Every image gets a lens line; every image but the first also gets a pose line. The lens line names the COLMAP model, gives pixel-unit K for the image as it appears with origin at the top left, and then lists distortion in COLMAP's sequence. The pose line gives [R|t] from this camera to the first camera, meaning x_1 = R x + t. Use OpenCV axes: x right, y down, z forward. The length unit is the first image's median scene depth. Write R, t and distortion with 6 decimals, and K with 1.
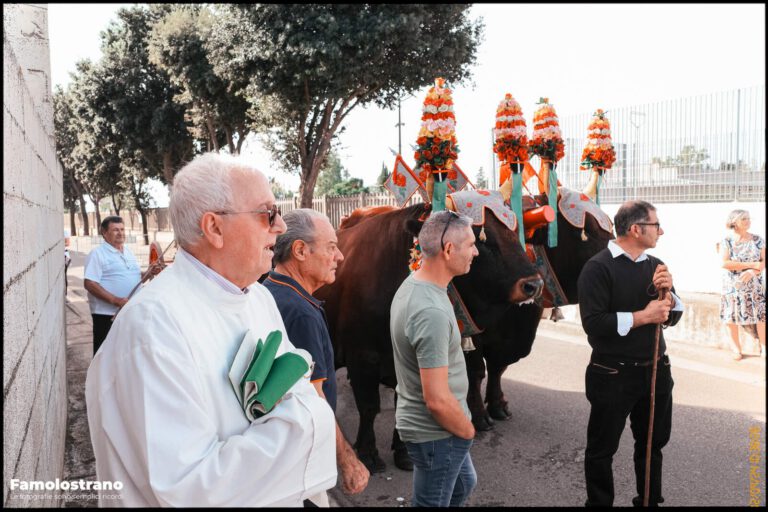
lens RADIAL K [[607.1, 0, 384.0], [0, 607.1, 256.0], [0, 0, 1]] dist [-0.068533, 0.075827]
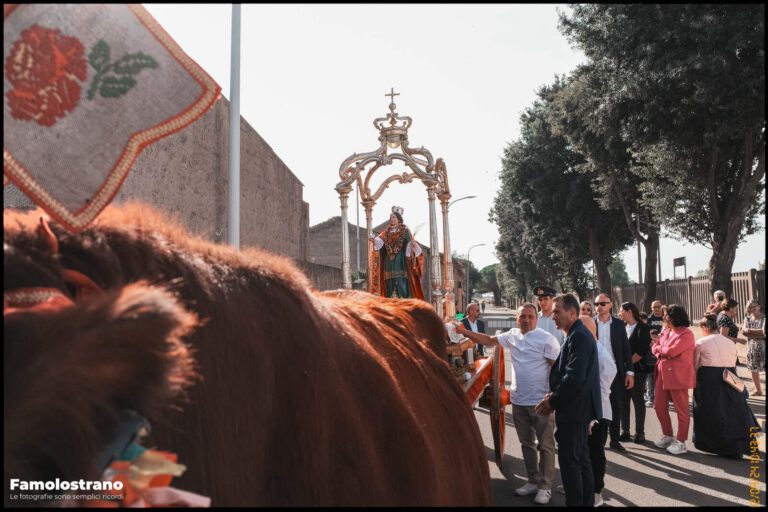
lens RADIAL K [[607.1, 0, 384.0], [0, 607.1, 256.0], [0, 0, 1]] dist [-0.068533, 0.075827]
pose [[0.715219, -0.052204, -0.696948, 0.068665], [-0.038532, 0.992745, -0.113902, -0.017605], [0.697838, 0.108319, 0.708018, 0.171508]]
